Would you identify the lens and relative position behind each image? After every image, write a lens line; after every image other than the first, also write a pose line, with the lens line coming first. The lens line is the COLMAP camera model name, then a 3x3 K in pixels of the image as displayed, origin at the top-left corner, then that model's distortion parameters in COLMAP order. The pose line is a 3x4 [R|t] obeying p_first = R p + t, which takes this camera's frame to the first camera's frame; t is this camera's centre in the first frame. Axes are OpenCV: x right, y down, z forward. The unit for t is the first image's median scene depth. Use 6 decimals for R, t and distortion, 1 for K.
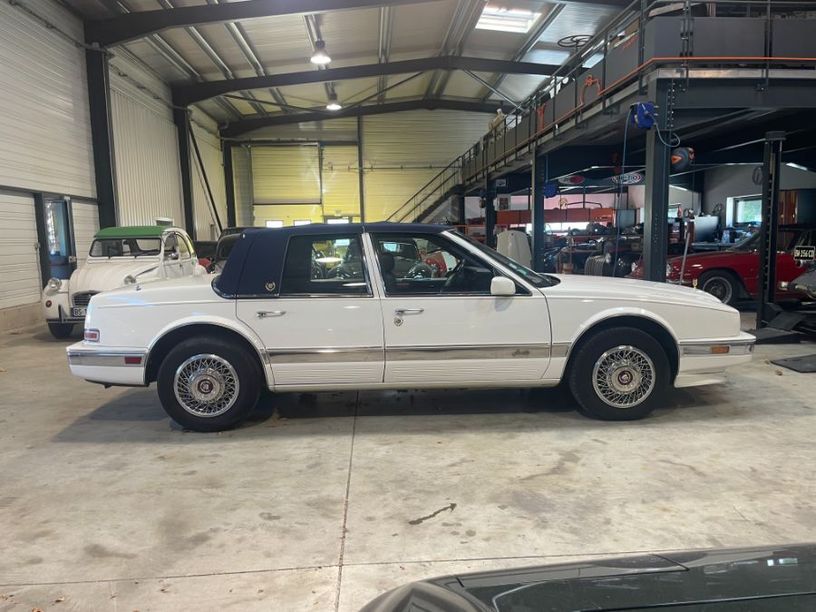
lens RADIAL K [[617.7, 0, 405.3], [0, 617.7, 310.4], [0, 0, 1]] dist [0.086032, -0.114847]
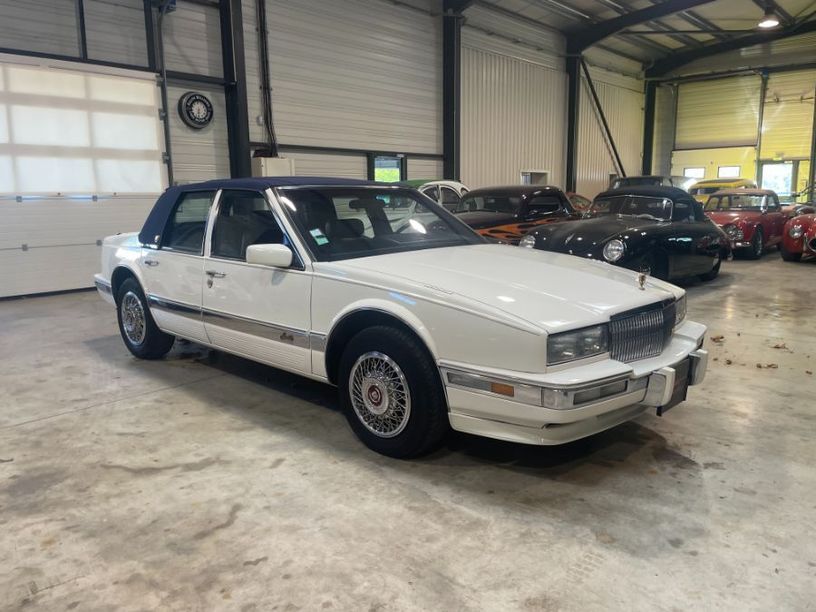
lens RADIAL K [[617.7, 0, 407.2], [0, 617.7, 299.2], [0, 0, 1]] dist [0.086032, -0.114847]
pose [[0.702558, 0.129367, -0.699769, 0.938962], [-0.084942, 0.991552, 0.098029, -0.083421], [0.706539, -0.009431, 0.707611, 0.560256]]
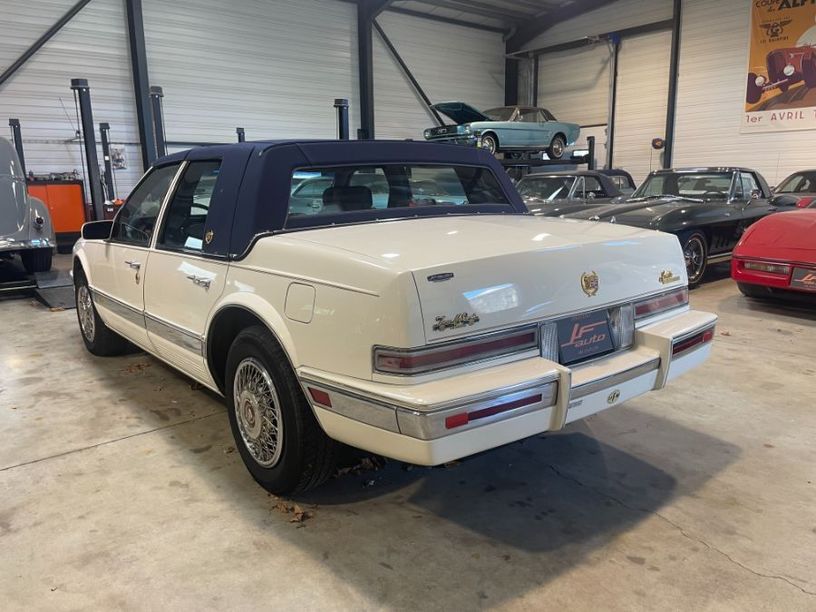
lens RADIAL K [[617.7, 0, 400.7], [0, 617.7, 312.0], [0, 0, 1]] dist [0.086032, -0.114847]
pose [[-0.591837, -0.124044, 0.796456, -0.919026], [0.127632, 0.961201, 0.244545, -0.151631], [-0.795889, 0.246384, -0.553043, 1.724534]]
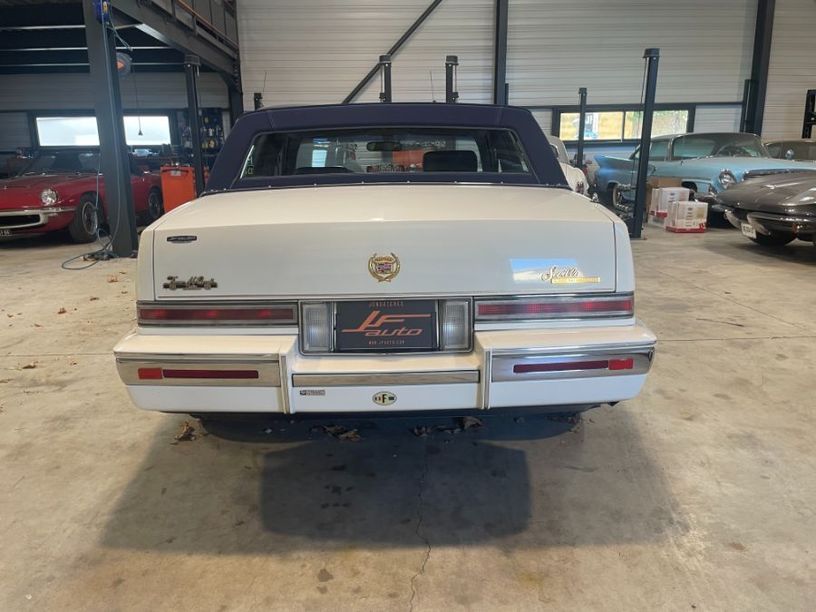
lens RADIAL K [[617.7, 0, 395.0], [0, 617.7, 310.3], [0, 0, 1]] dist [0.086032, -0.114847]
pose [[0.026149, -0.216612, 0.975908, -1.053323], [0.127895, 0.968944, 0.211639, -0.086641], [-0.991443, 0.119280, 0.053041, 1.243303]]
